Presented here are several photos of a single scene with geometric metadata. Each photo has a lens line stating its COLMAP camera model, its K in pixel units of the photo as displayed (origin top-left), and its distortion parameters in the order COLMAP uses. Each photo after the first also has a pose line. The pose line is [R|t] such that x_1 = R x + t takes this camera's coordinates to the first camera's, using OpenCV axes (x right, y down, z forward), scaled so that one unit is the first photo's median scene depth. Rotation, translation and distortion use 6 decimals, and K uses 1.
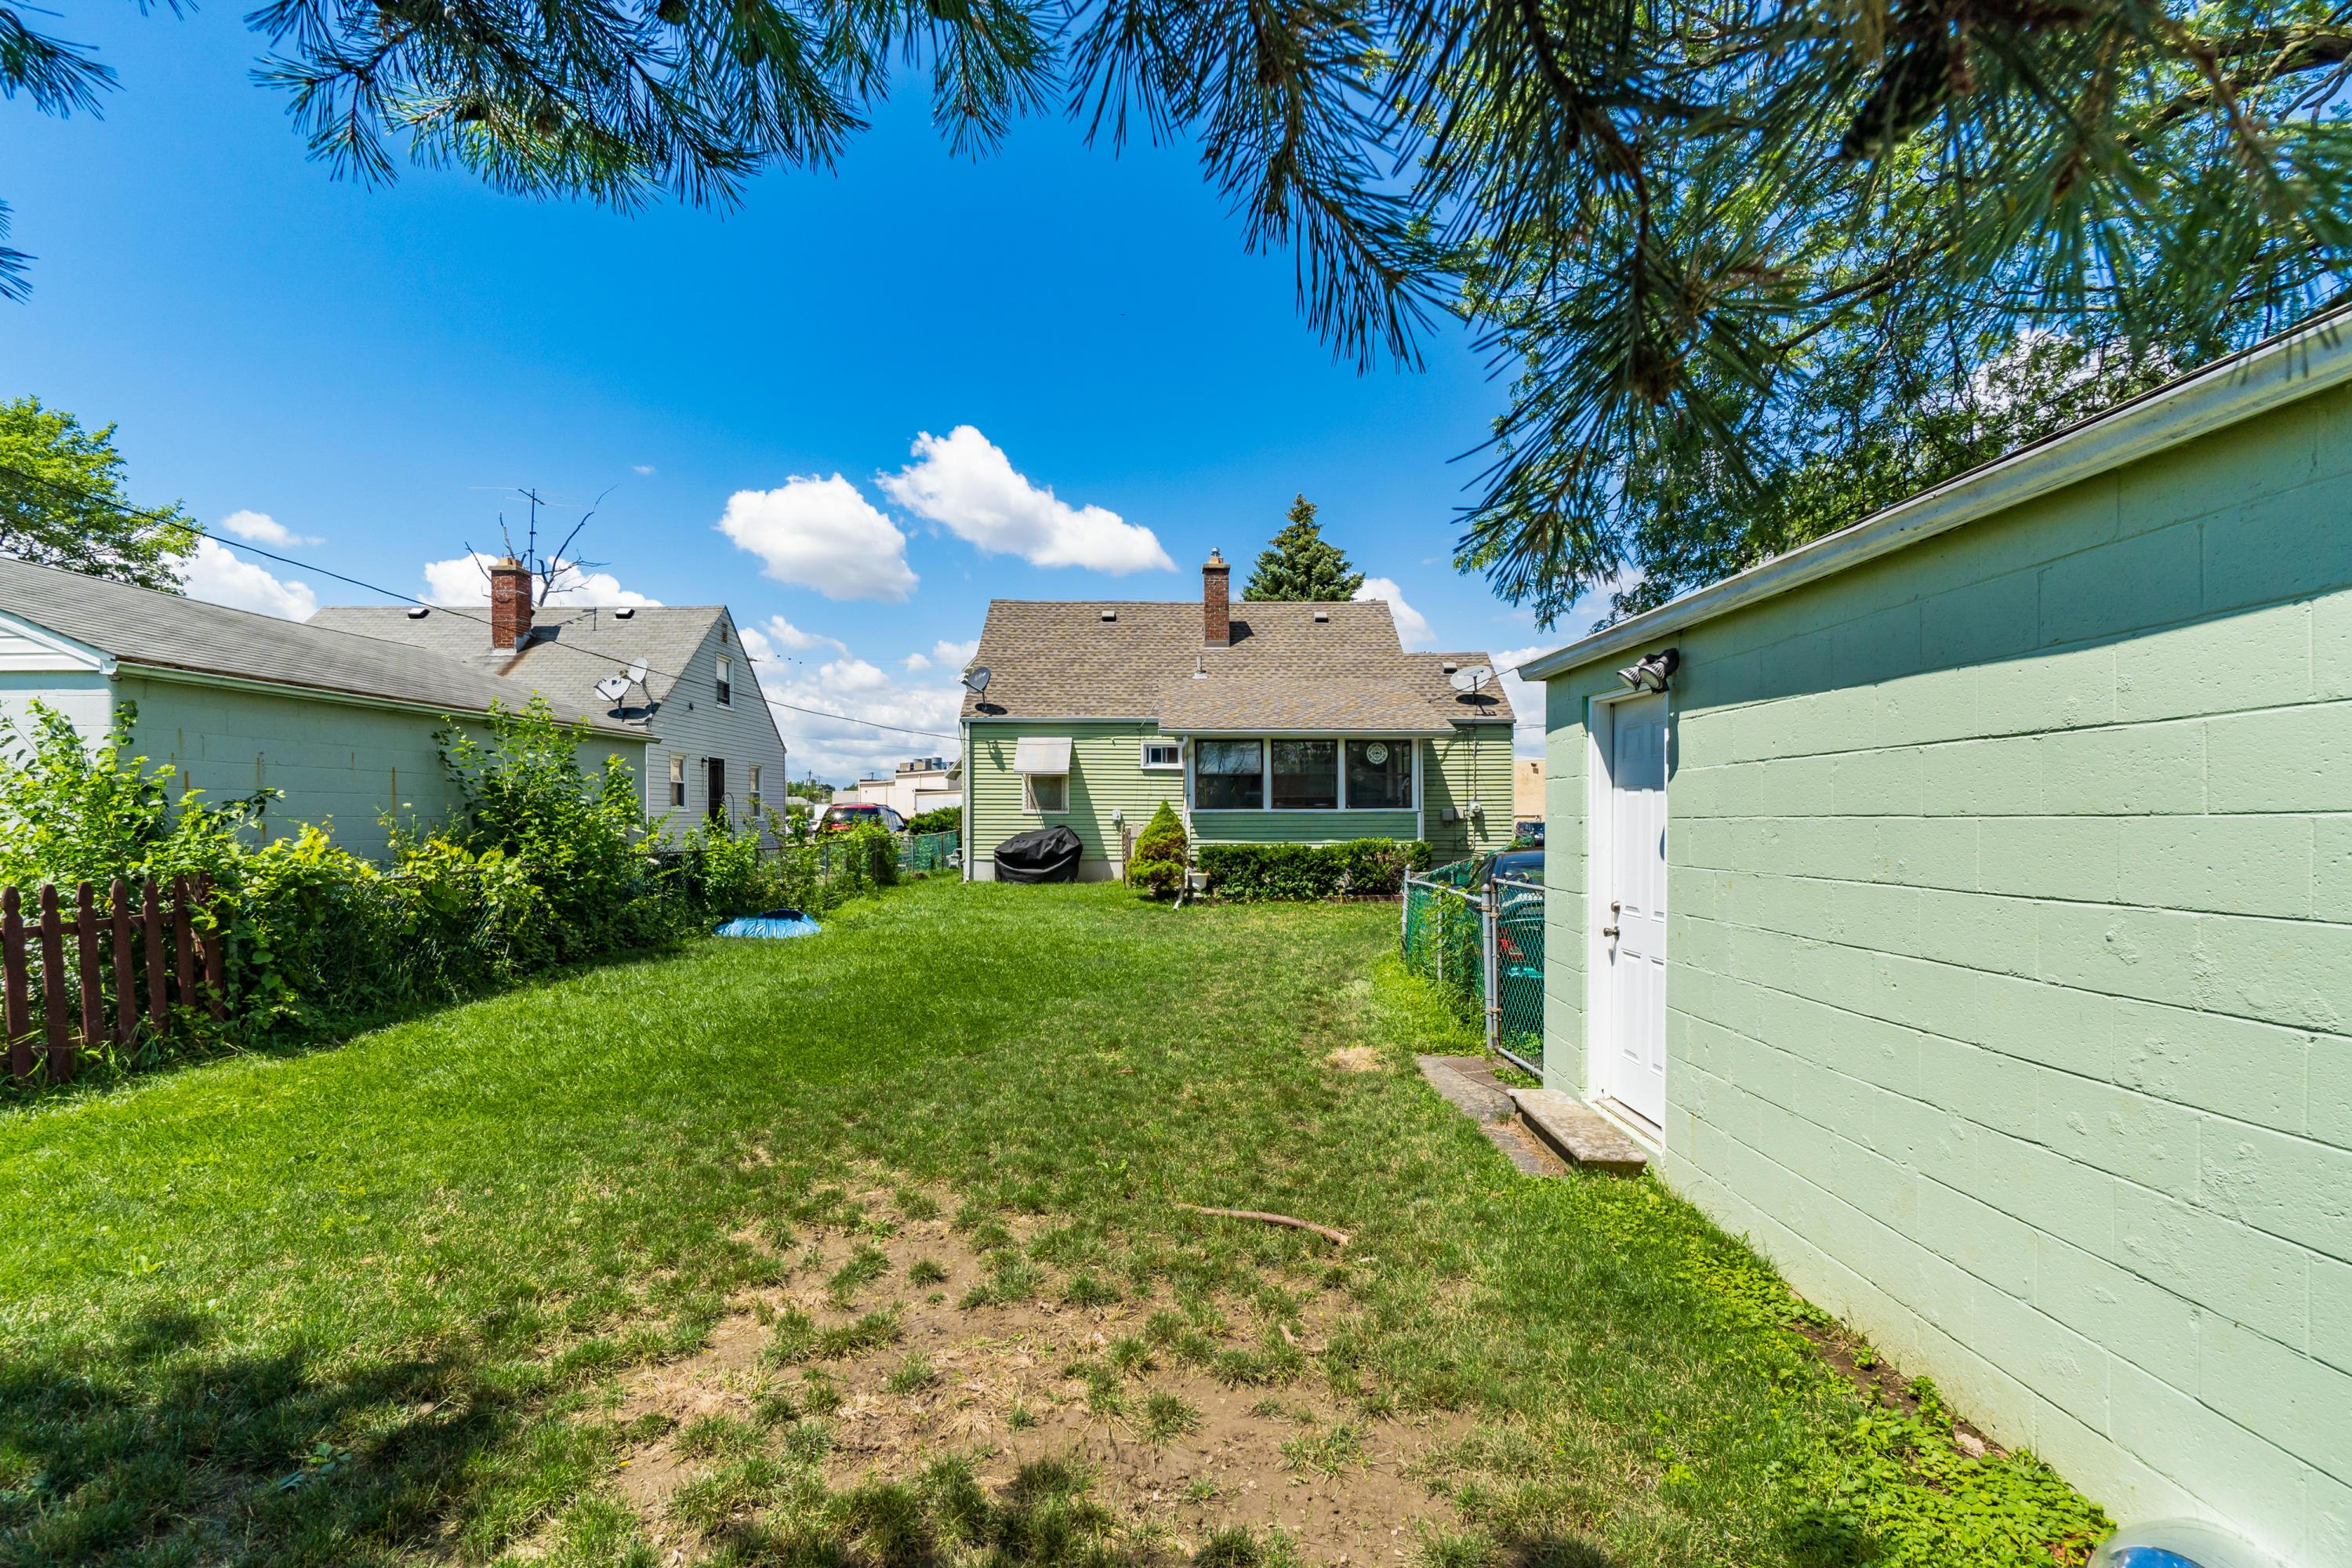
lens RADIAL K [[1060.3, 0, 1179.2], [0, 1060.3, 861.4], [0, 0, 1]] dist [-0.001083, 0.000043]
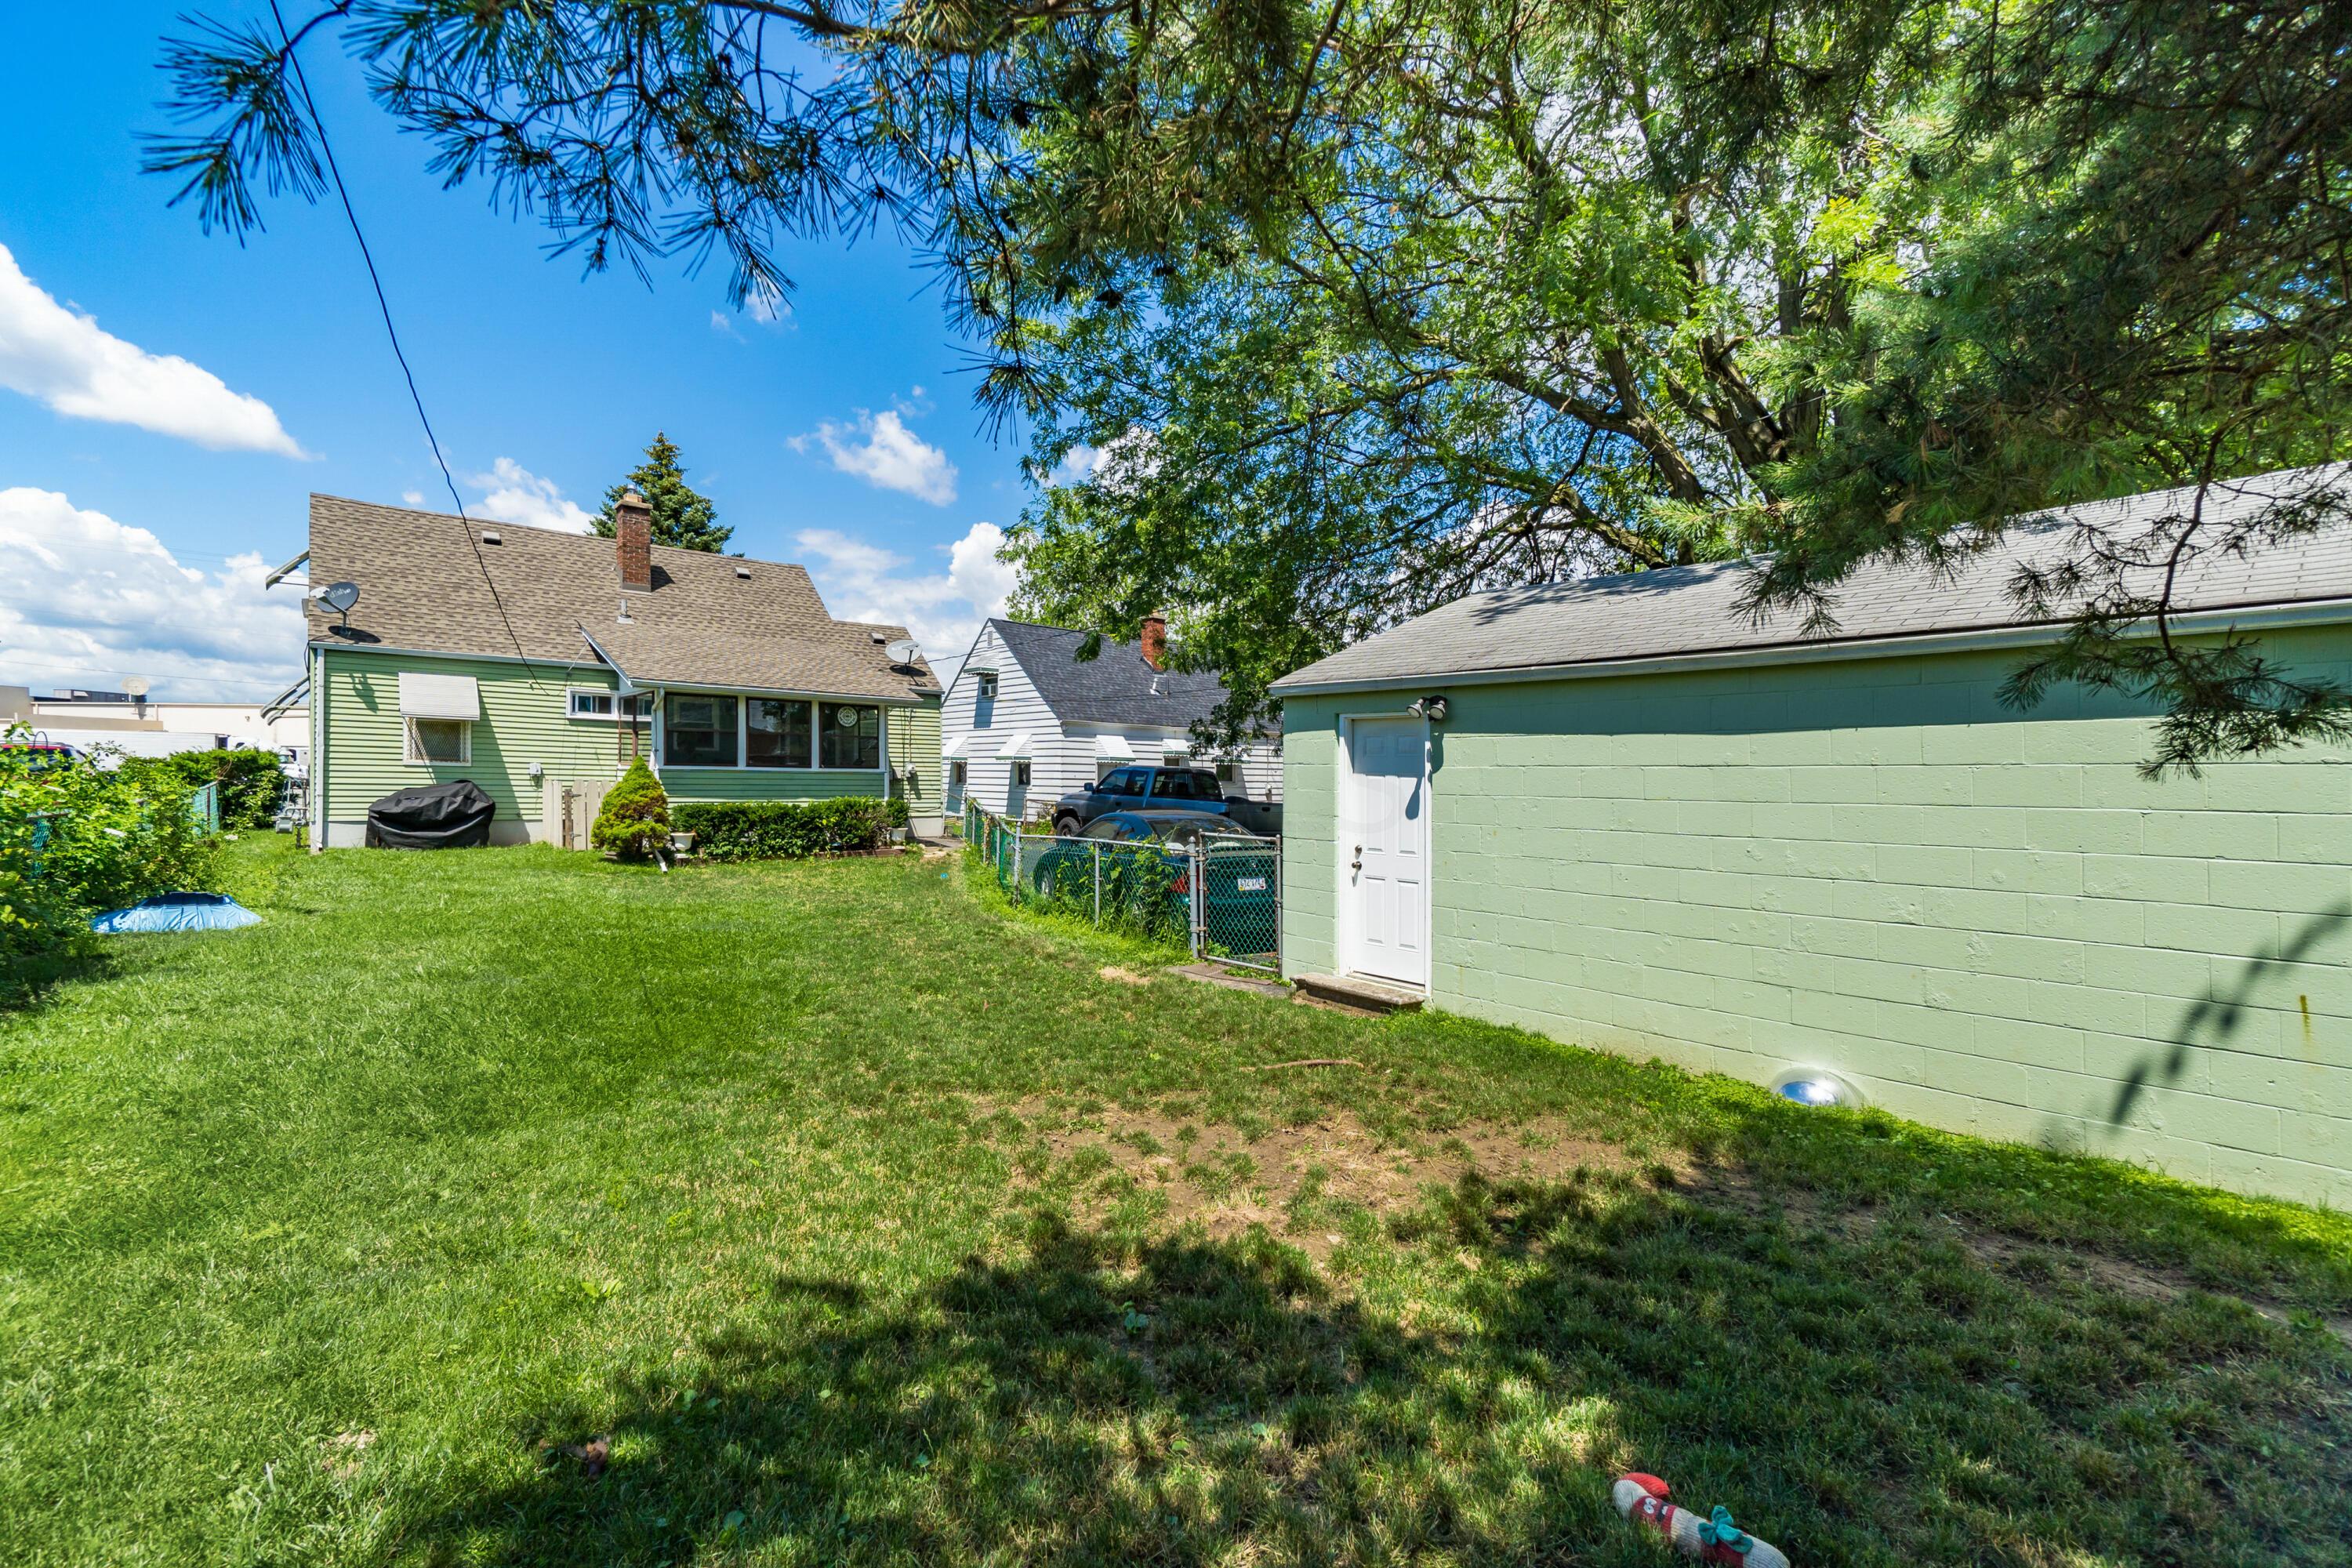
lens RADIAL K [[1034.9, 0, 1176.0], [0, 1034.9, 784.0], [0, 0, 1]] dist [-0.002159, -0.000049]
pose [[0.768627, 0.011645, 0.639591, -0.212294], [0.007741, 0.999592, -0.027502, -0.003514], [-0.639650, 0.026090, 0.768223, -0.001876]]
